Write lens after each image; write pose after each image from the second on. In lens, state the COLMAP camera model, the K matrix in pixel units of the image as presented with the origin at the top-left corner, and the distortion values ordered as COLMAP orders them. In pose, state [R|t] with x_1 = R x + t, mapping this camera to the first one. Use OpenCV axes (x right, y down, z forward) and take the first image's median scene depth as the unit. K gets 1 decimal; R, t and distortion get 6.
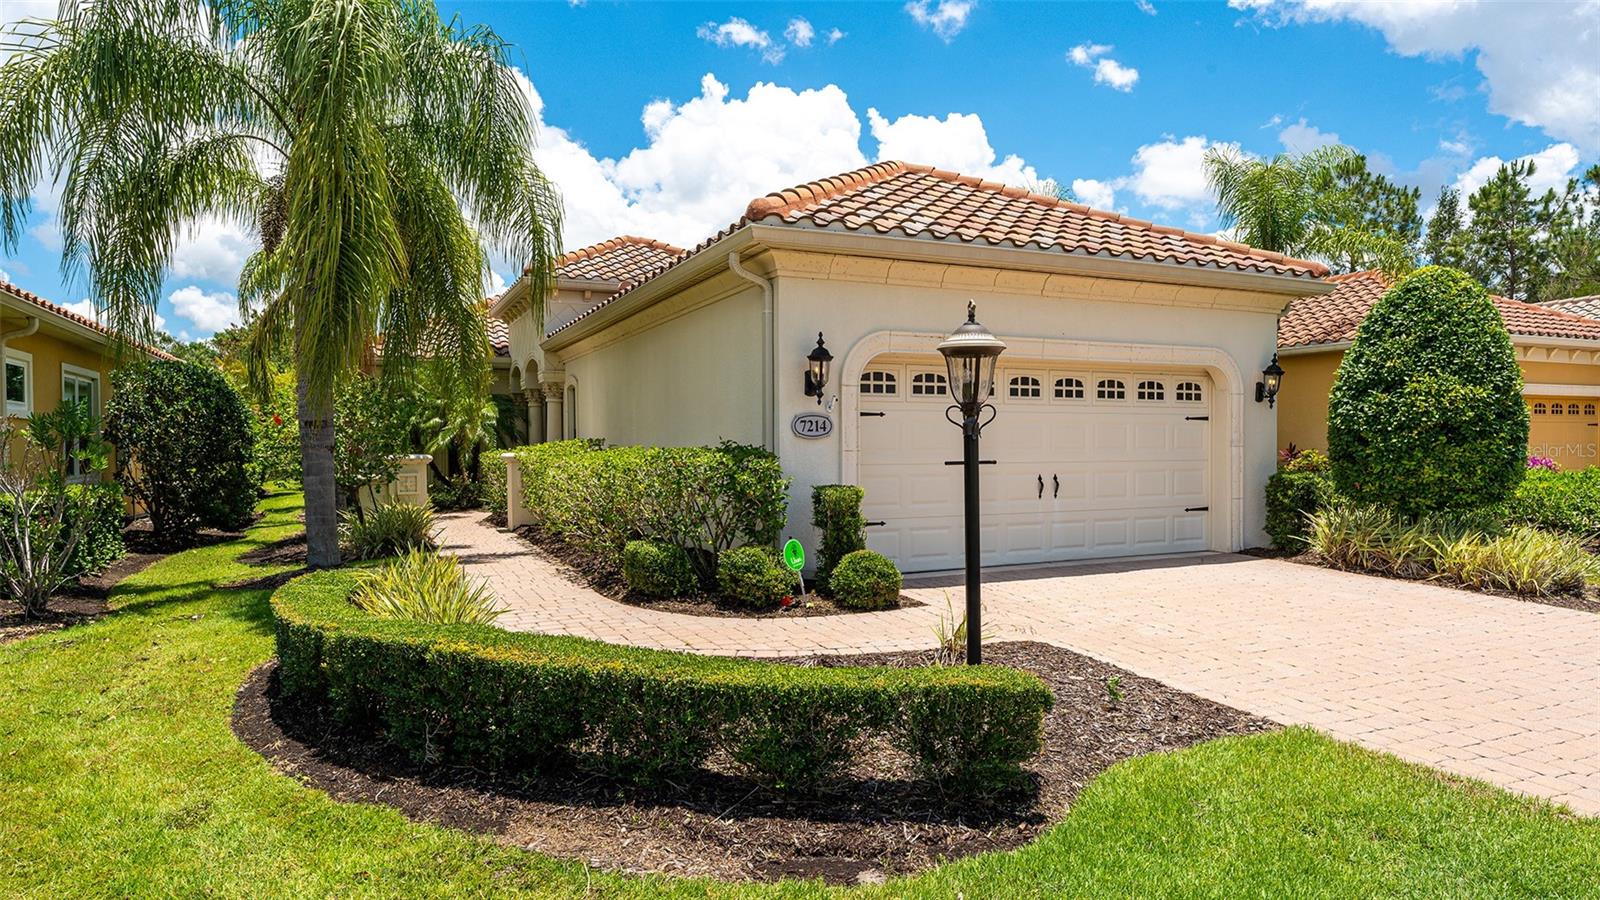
lens RADIAL K [[960.0, 0, 796.5], [0, 960.0, 453.5], [0, 0, 1]] dist [-0.002270, -0.000121]
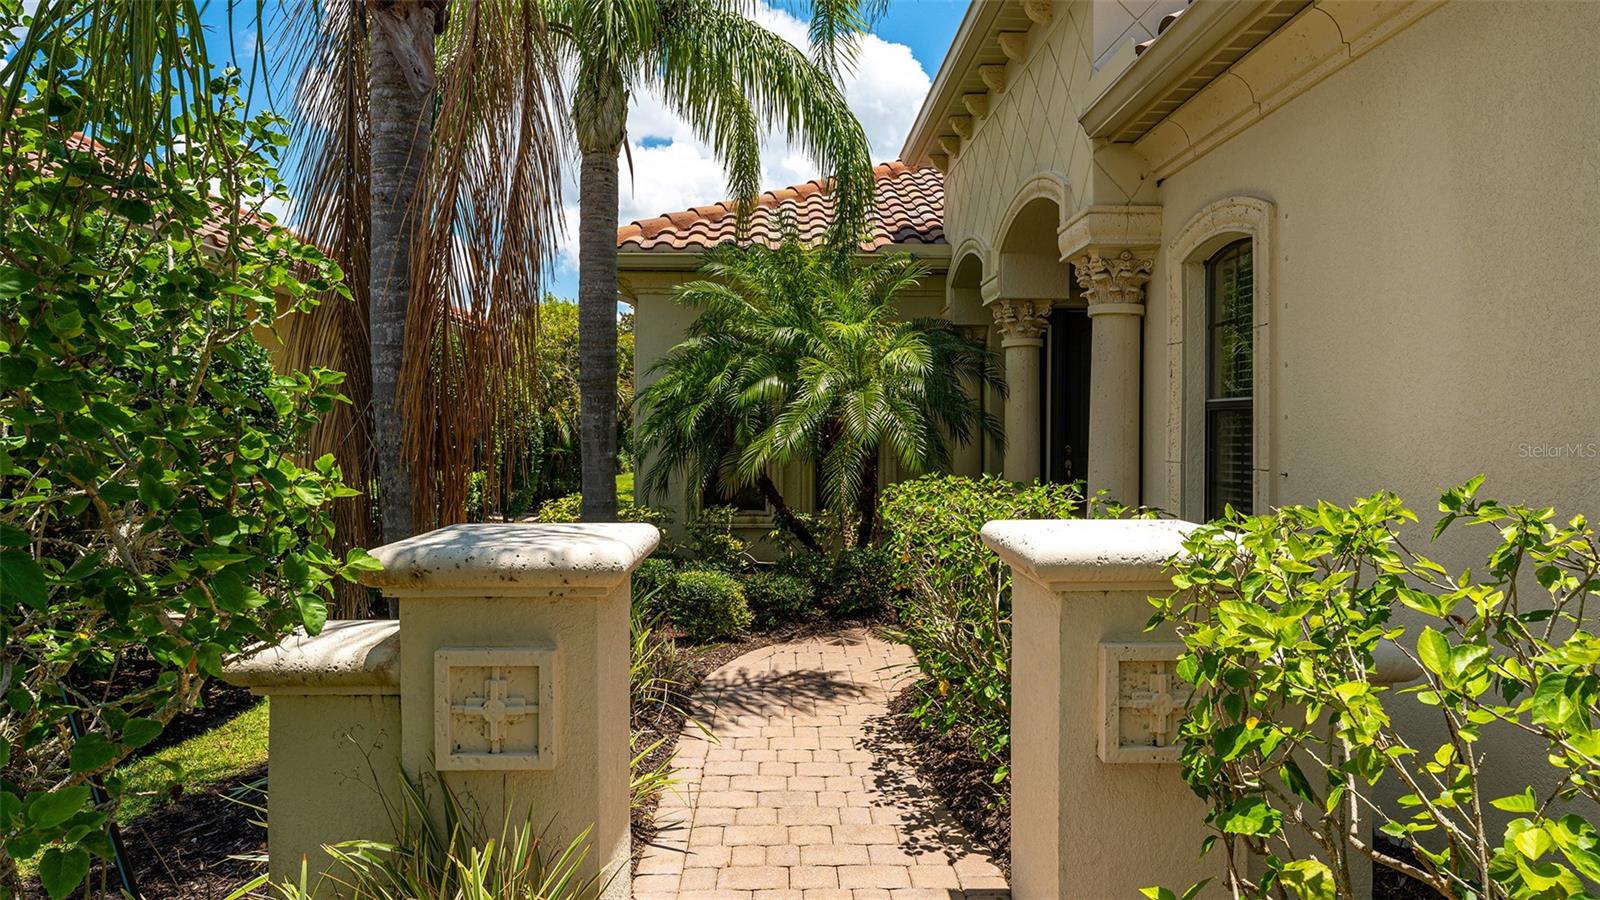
lens RADIAL K [[960.0, 0, 798.9], [0, 960.0, 446.0], [0, 0, 1]] dist [-0.002270, -0.000121]
pose [[0.920440, 0.020643, -0.390338, -0.217146], [-0.020853, 0.999776, 0.003701, -0.011452], [0.390327, 0.004733, 0.920664, 0.656456]]
